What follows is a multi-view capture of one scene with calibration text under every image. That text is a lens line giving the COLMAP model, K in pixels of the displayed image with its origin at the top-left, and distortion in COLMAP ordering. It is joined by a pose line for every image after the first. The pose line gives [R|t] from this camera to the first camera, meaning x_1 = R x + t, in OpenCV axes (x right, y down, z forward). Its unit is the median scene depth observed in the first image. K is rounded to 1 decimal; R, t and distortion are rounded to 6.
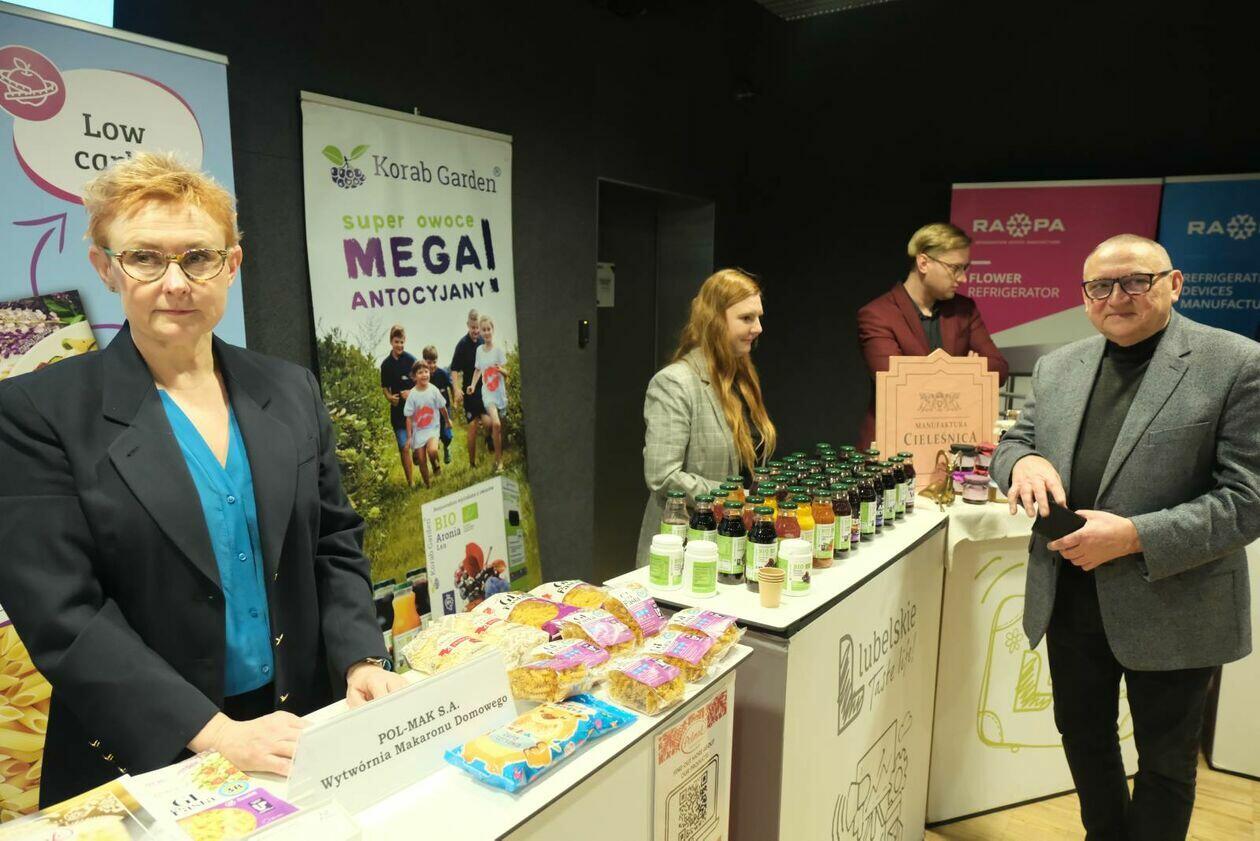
lens RADIAL K [[890.1, 0, 630.0], [0, 890.1, 420.5], [0, 0, 1]] dist [-0.001417, 0.001480]
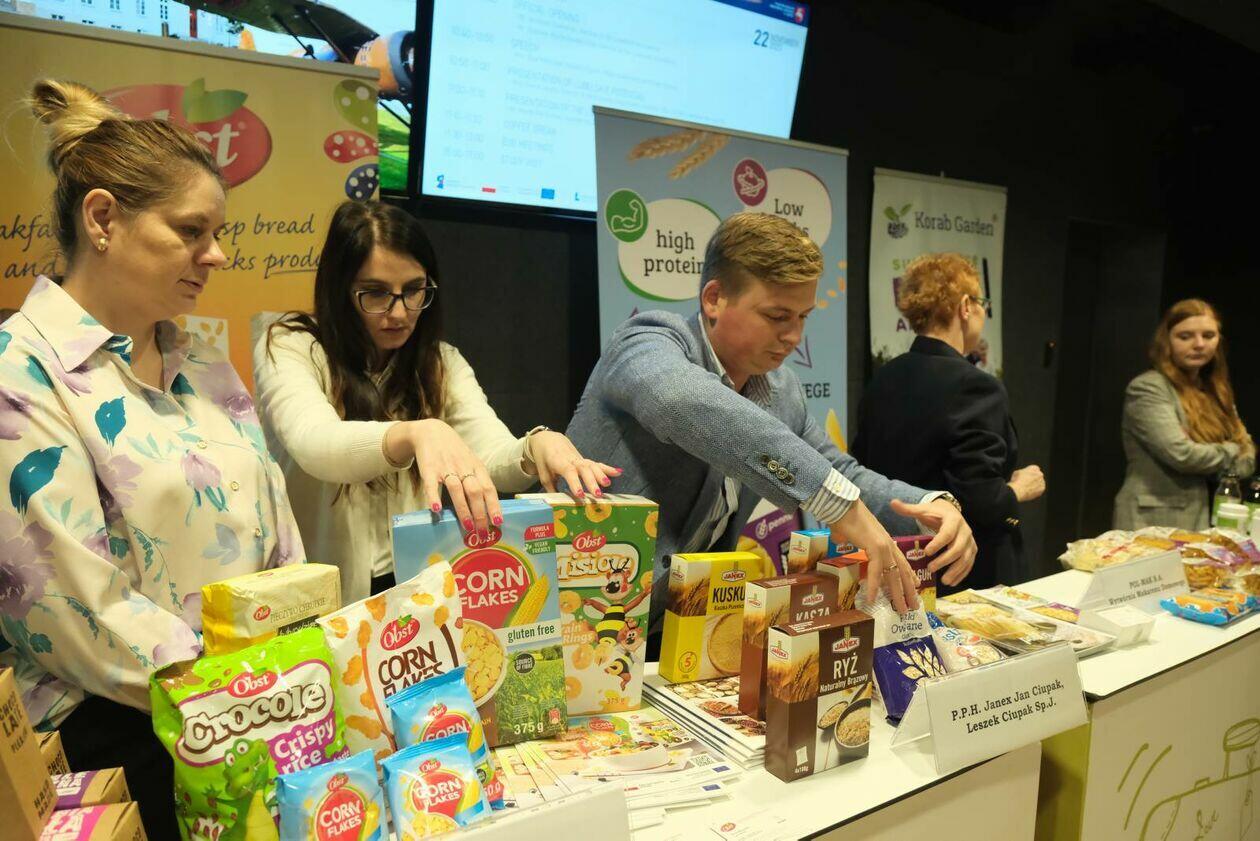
lens RADIAL K [[890.1, 0, 630.0], [0, 890.1, 420.5], [0, 0, 1]] dist [-0.001417, 0.001480]
pose [[0.938954, 0.033221, -0.342434, -0.227680], [-0.044769, 0.998662, -0.025872, 0.054277], [0.341117, 0.039623, 0.939185, -0.335657]]
